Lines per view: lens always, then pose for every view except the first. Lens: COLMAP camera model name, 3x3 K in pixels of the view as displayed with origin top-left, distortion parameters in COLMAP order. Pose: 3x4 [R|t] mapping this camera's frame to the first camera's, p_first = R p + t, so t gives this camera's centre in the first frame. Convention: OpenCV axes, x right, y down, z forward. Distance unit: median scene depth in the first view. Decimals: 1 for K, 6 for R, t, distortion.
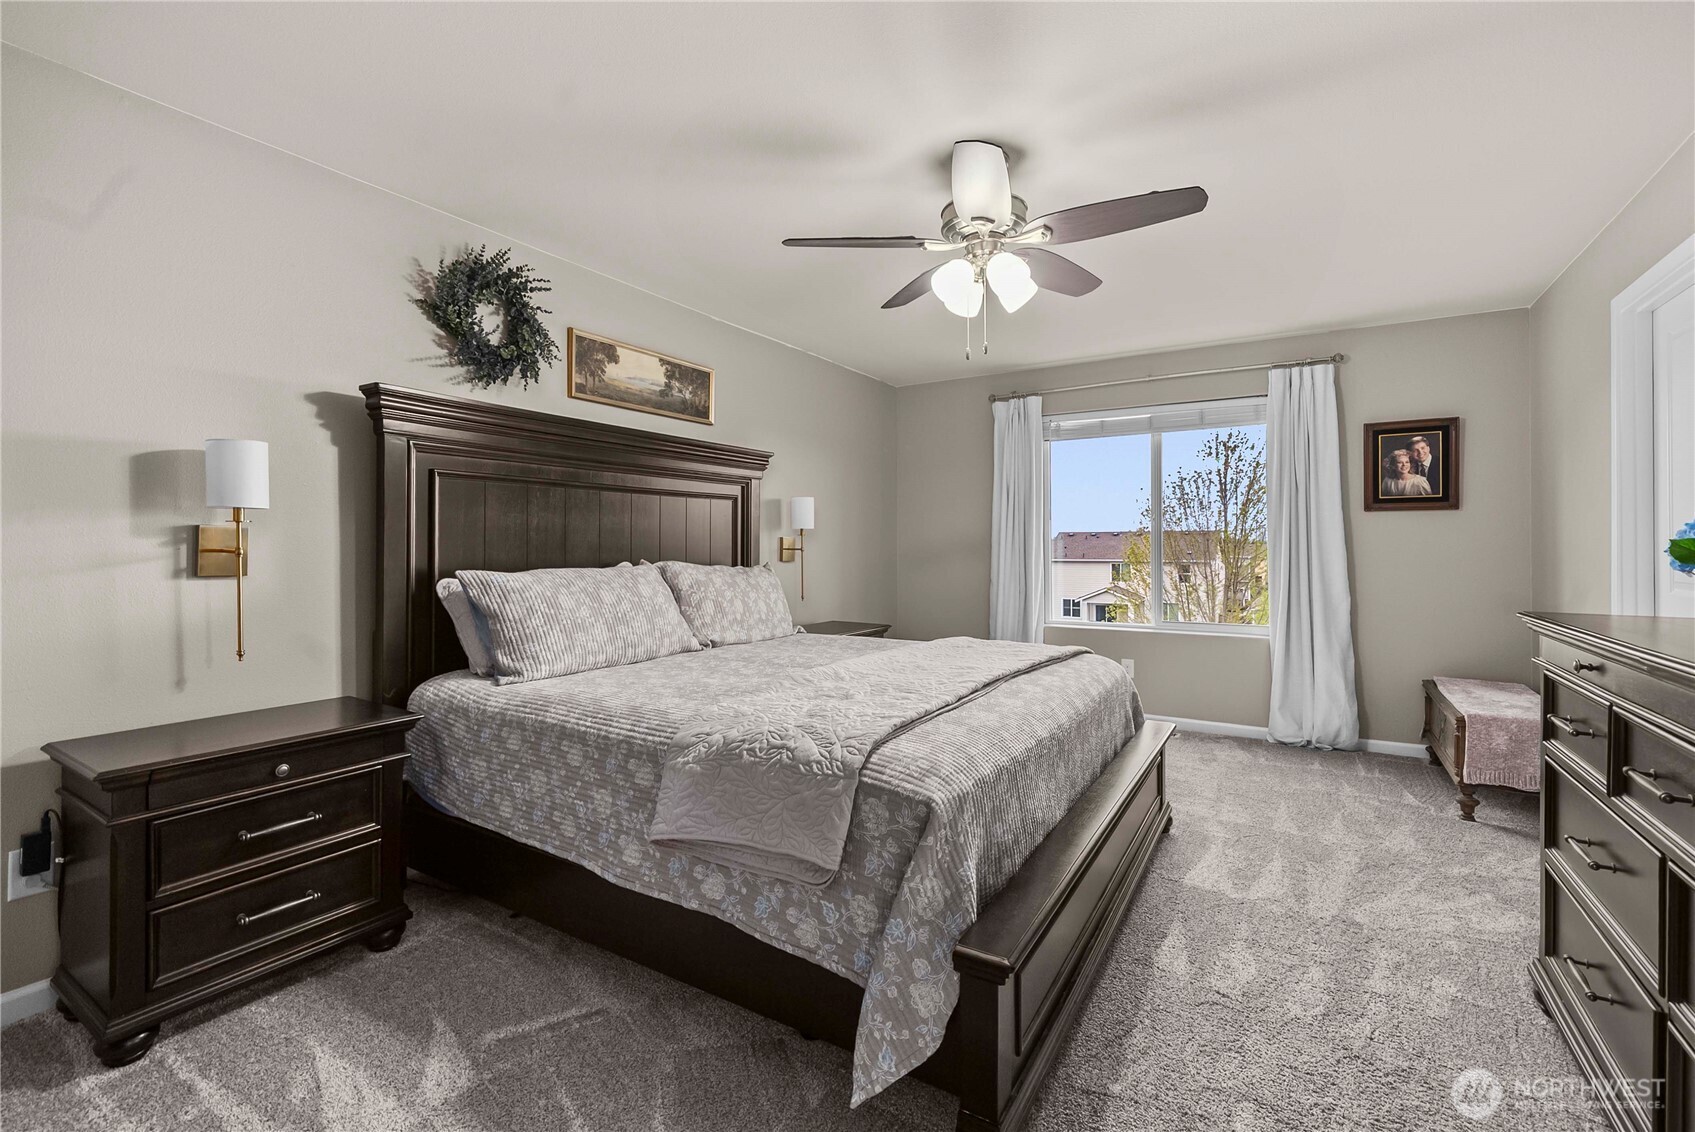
lens RADIAL K [[715.4, 0, 849.5], [0, 715.4, 543.7], [0, 0, 1]] dist [-0.000254, -0.000024]
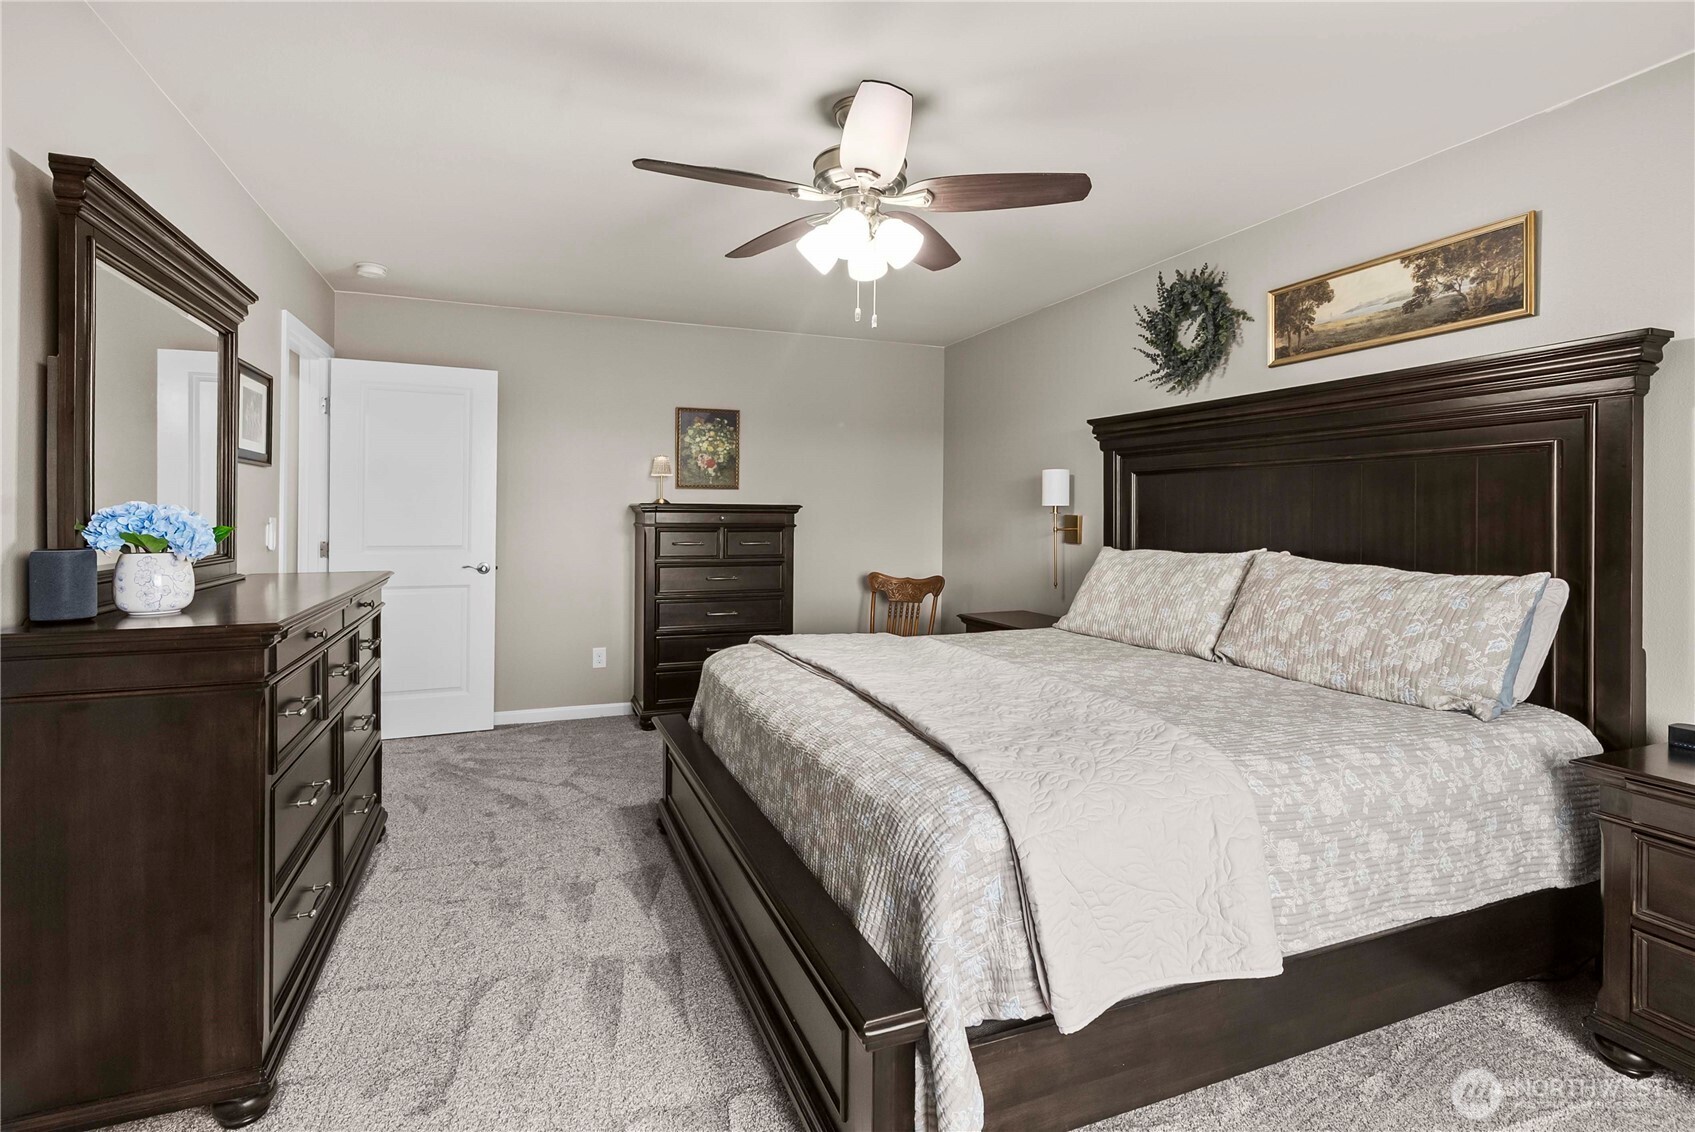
lens RADIAL K [[813.5, 0, 845.5], [0, 813.5, 518.5], [0, 0, 1]] dist [0.000686, 0.000092]
pose [[-0.586283, 0.001248, -0.810105, 0.737036], [-0.002038, 0.999993, 0.003016, -0.014081], [0.810104, 0.003419, -0.586276, 1.127575]]
